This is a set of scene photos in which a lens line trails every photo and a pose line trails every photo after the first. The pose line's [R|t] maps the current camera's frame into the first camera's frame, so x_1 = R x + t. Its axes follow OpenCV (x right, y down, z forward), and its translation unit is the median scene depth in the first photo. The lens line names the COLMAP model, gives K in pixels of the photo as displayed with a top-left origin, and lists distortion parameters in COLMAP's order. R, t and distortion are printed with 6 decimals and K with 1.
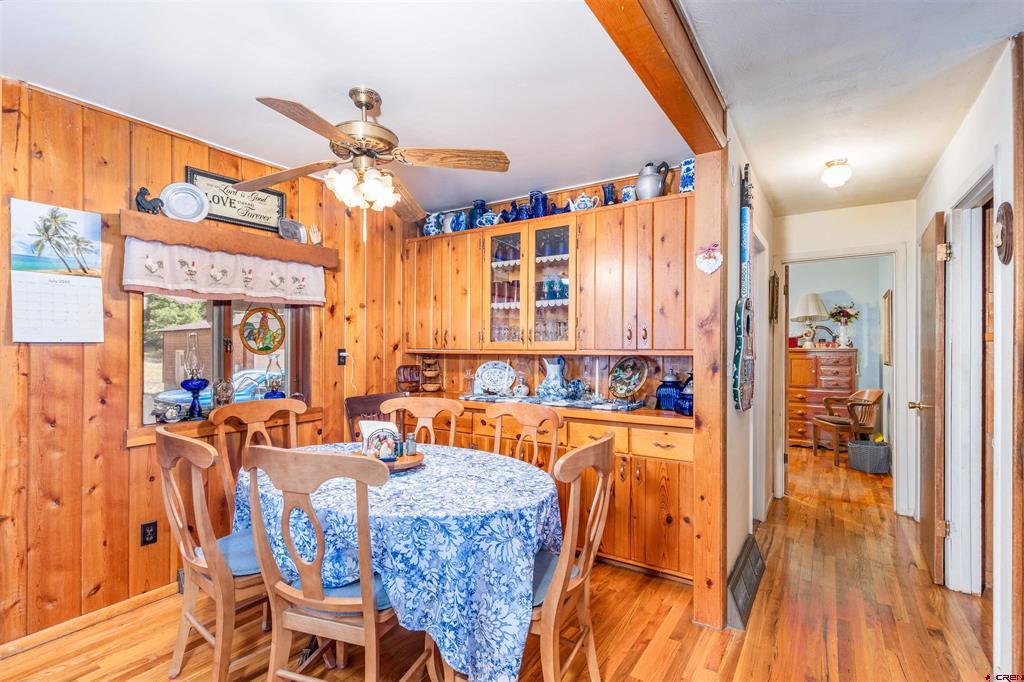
lens RADIAL K [[473.1, 0, 511.0], [0, 473.1, 347.6], [0, 0, 1]] dist [-0.006474, 0.005291]
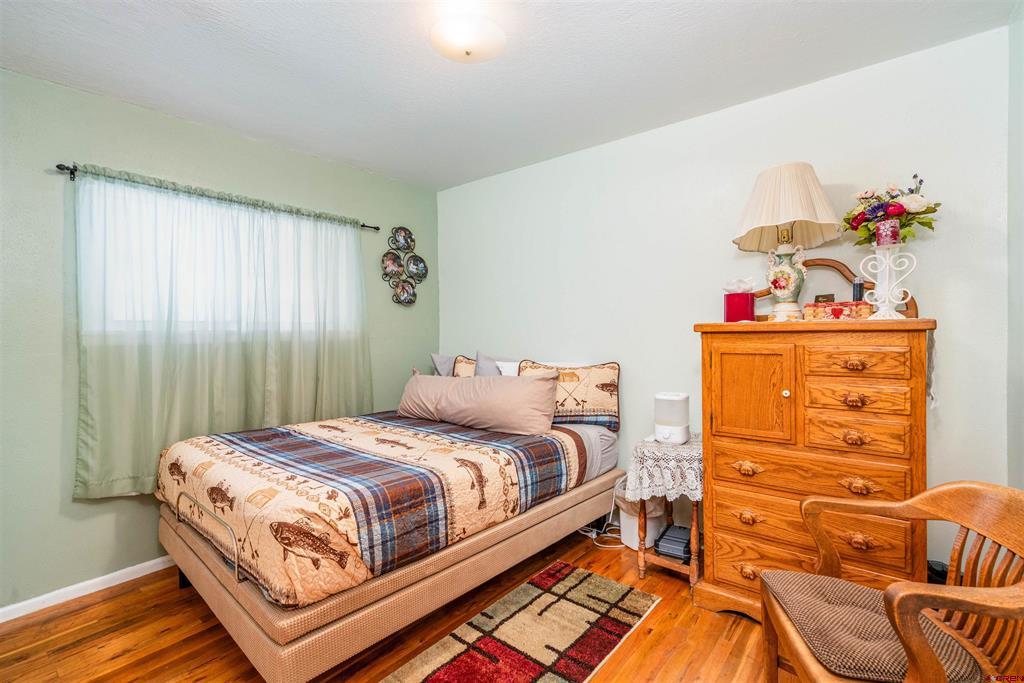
lens RADIAL K [[473.1, 0, 513.0], [0, 473.1, 335.2], [0, 0, 1]] dist [-0.006474, 0.005291]
pose [[0.996639, -0.003027, -0.081865, 0.471166], [0.003382, 0.999985, 0.004195, 0.009329], [0.081851, -0.004458, 0.996635, 0.652174]]
